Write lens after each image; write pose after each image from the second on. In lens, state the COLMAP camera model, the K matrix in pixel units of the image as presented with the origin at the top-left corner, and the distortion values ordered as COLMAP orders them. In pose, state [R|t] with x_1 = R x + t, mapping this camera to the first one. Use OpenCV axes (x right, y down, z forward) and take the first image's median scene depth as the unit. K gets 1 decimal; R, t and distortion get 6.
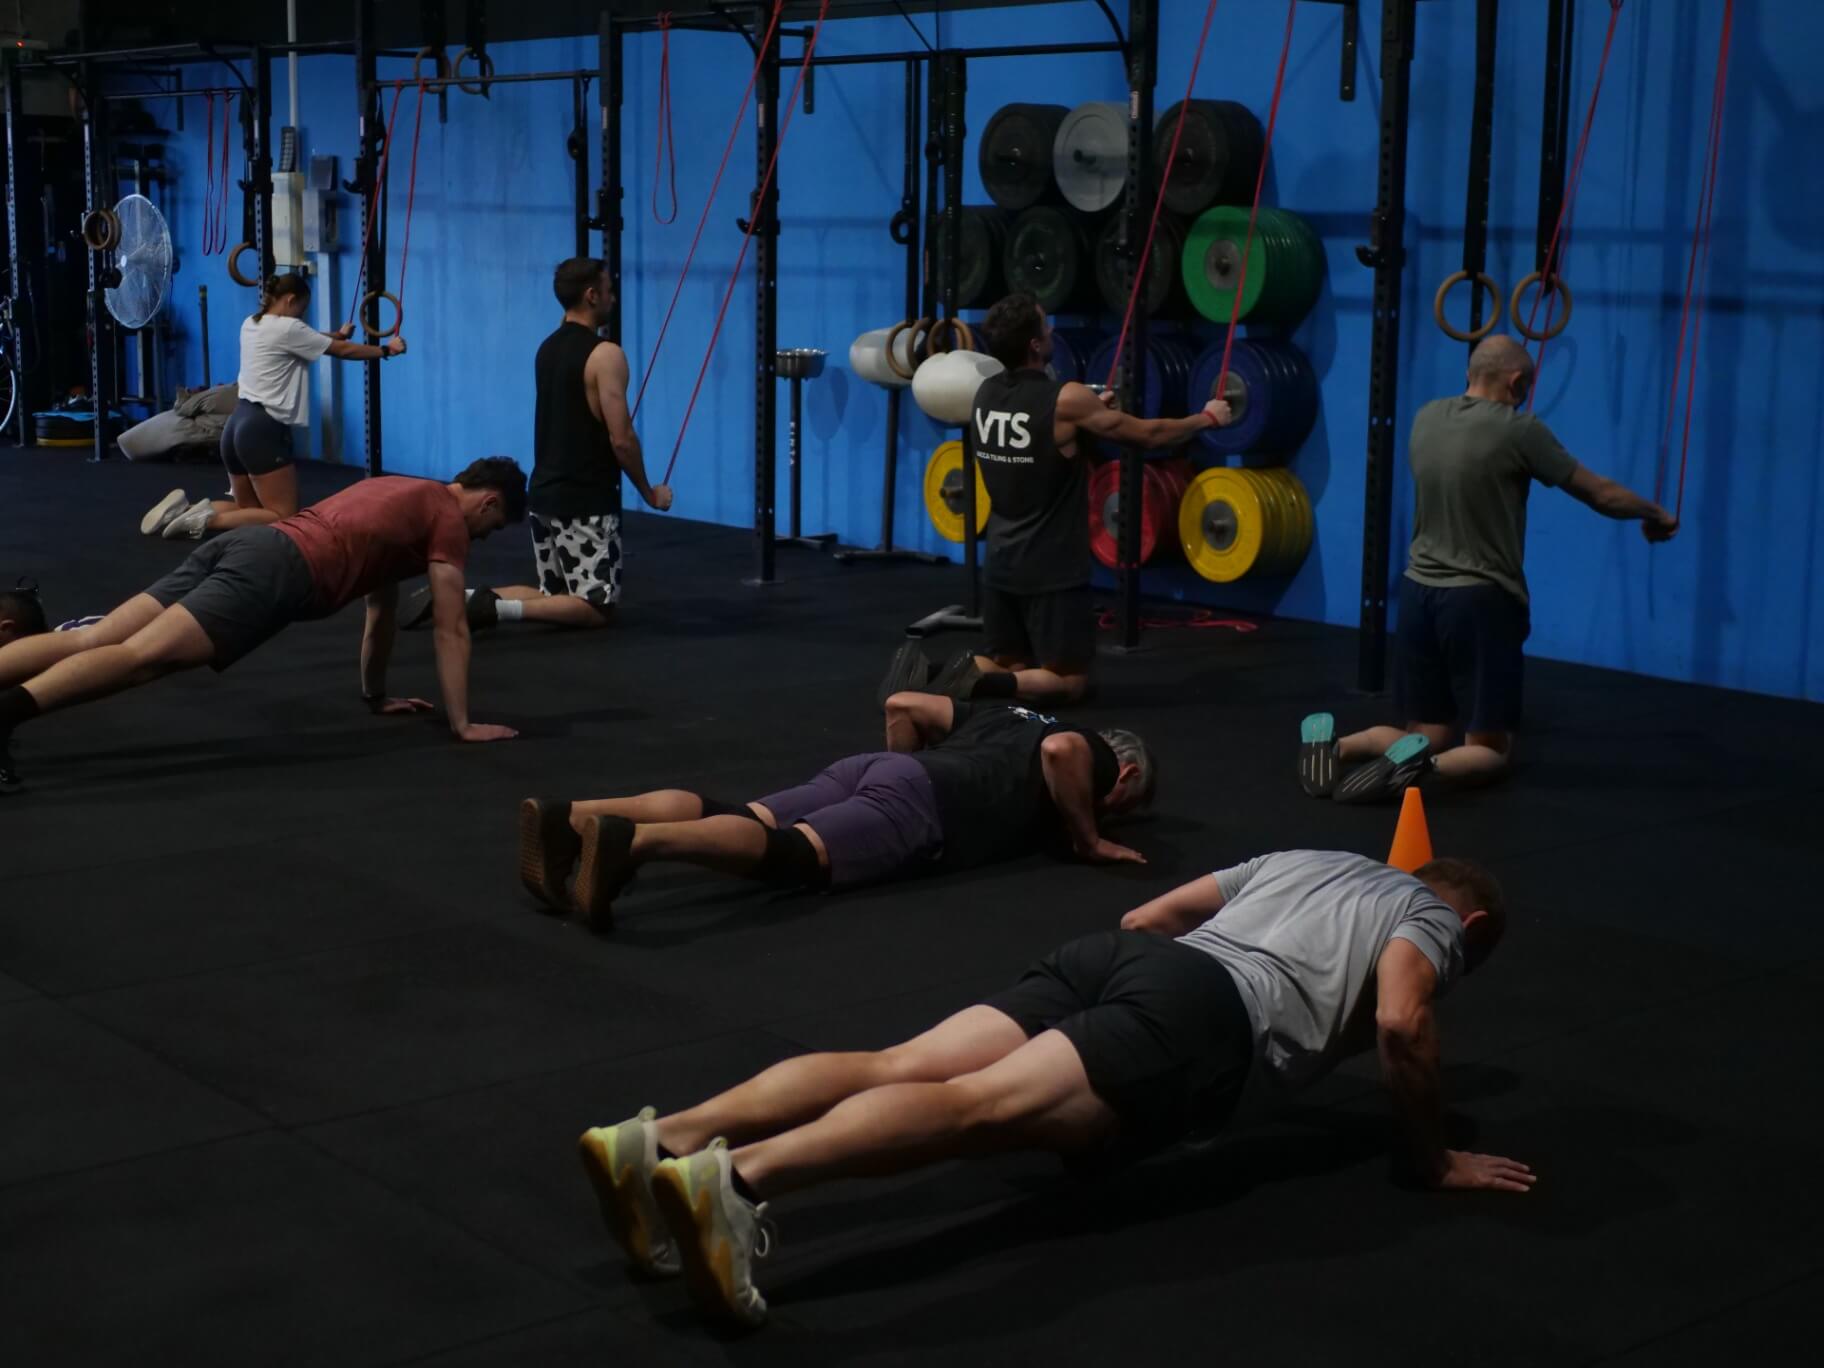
lens RADIAL K [[2620.6, 0, 912.0], [0, 2620.6, 684.0], [0, 0, 1]] dist [0.005610, 0.030514]
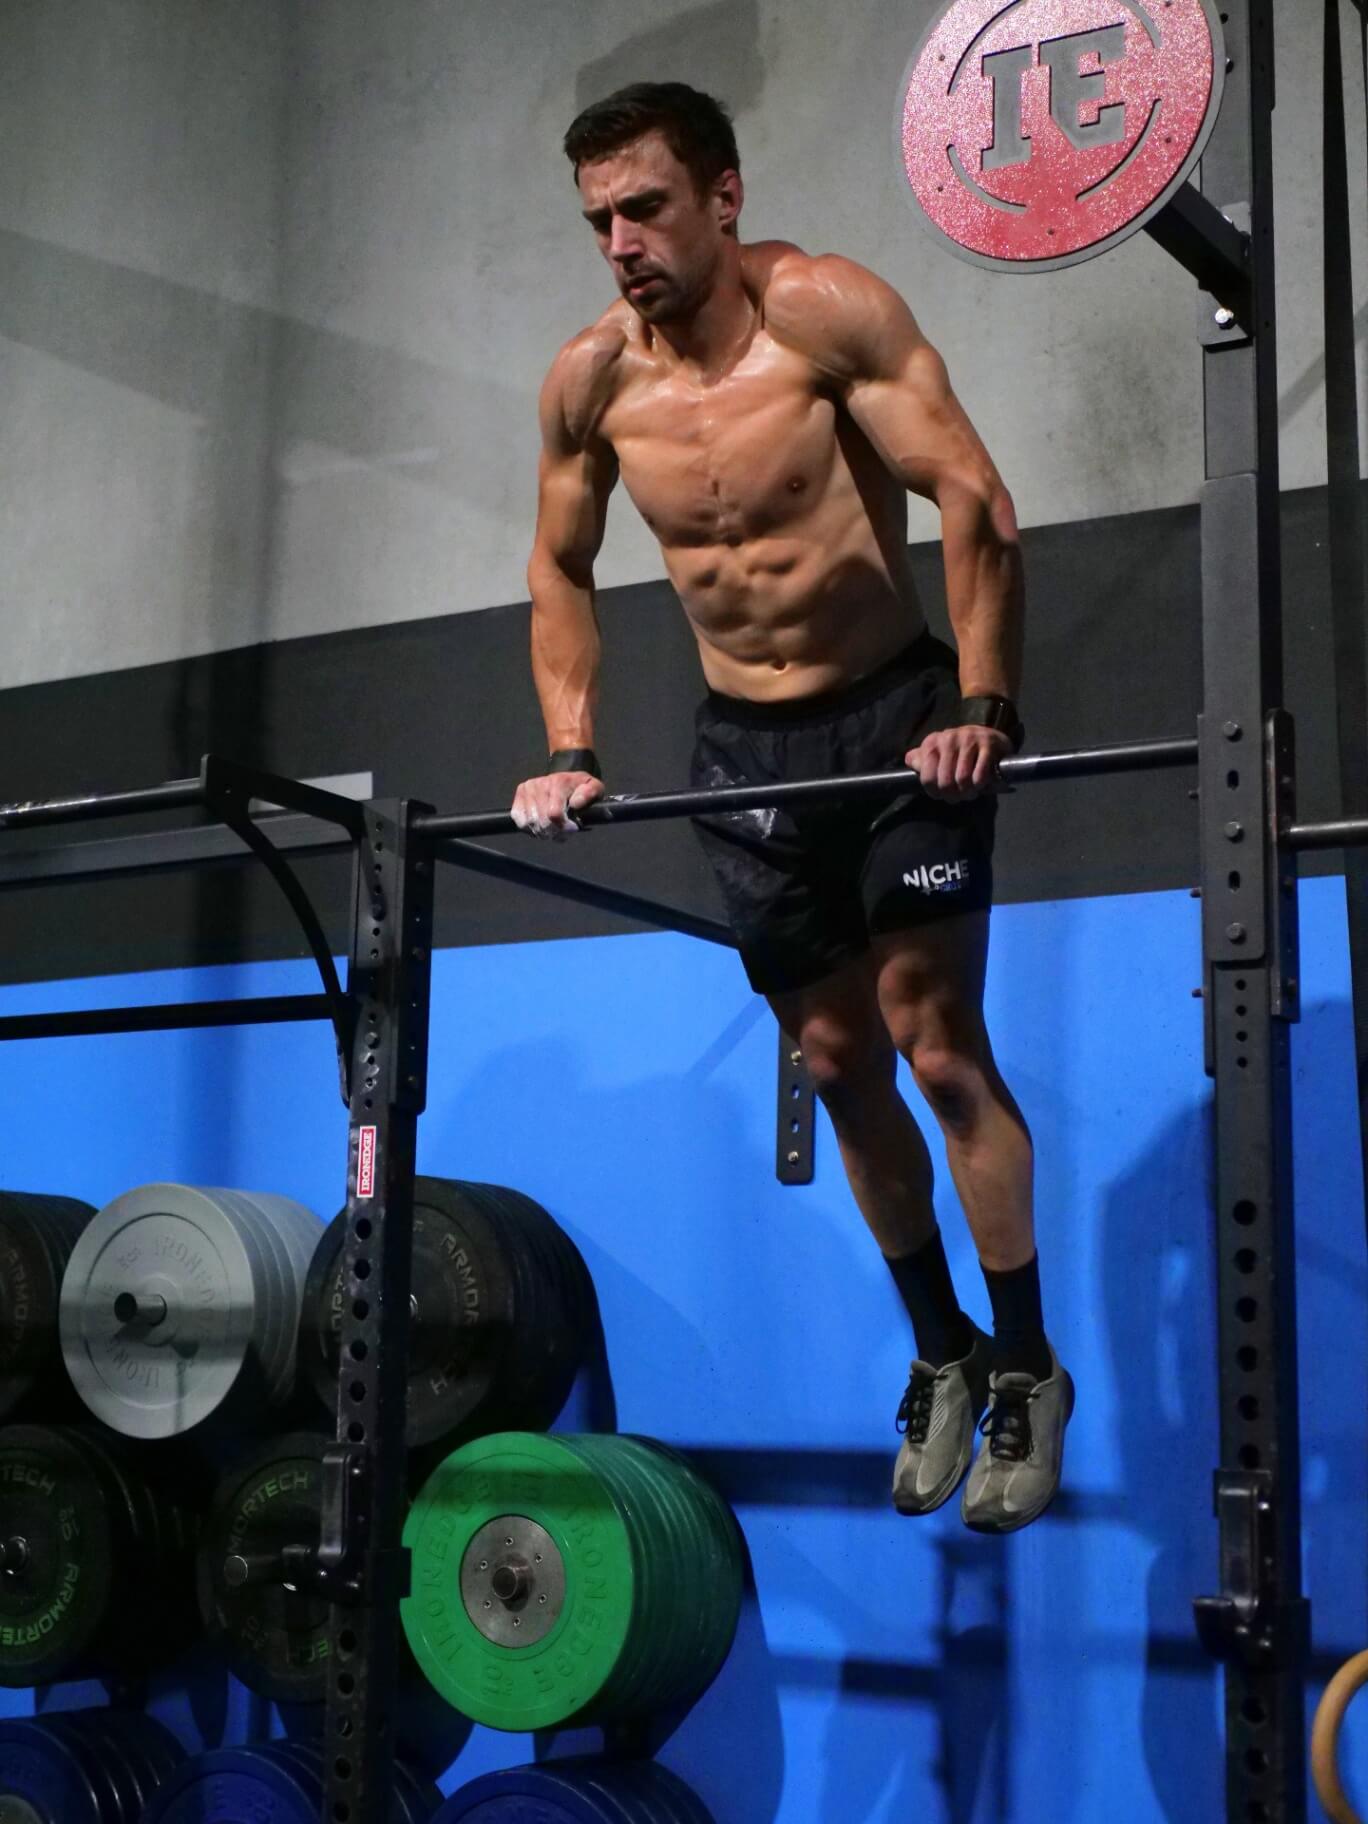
lens RADIAL K [[2620.6, 0, 684.0], [0, 2620.6, 912.0], [0, 0, 1]] dist [0.005610, 0.030514]
pose [[0.942067, 0.062559, 0.329541, 0.005208], [0.055996, 0.939335, -0.338398, -0.117293], [-0.330719, 0.337247, 0.881413, 0.597158]]
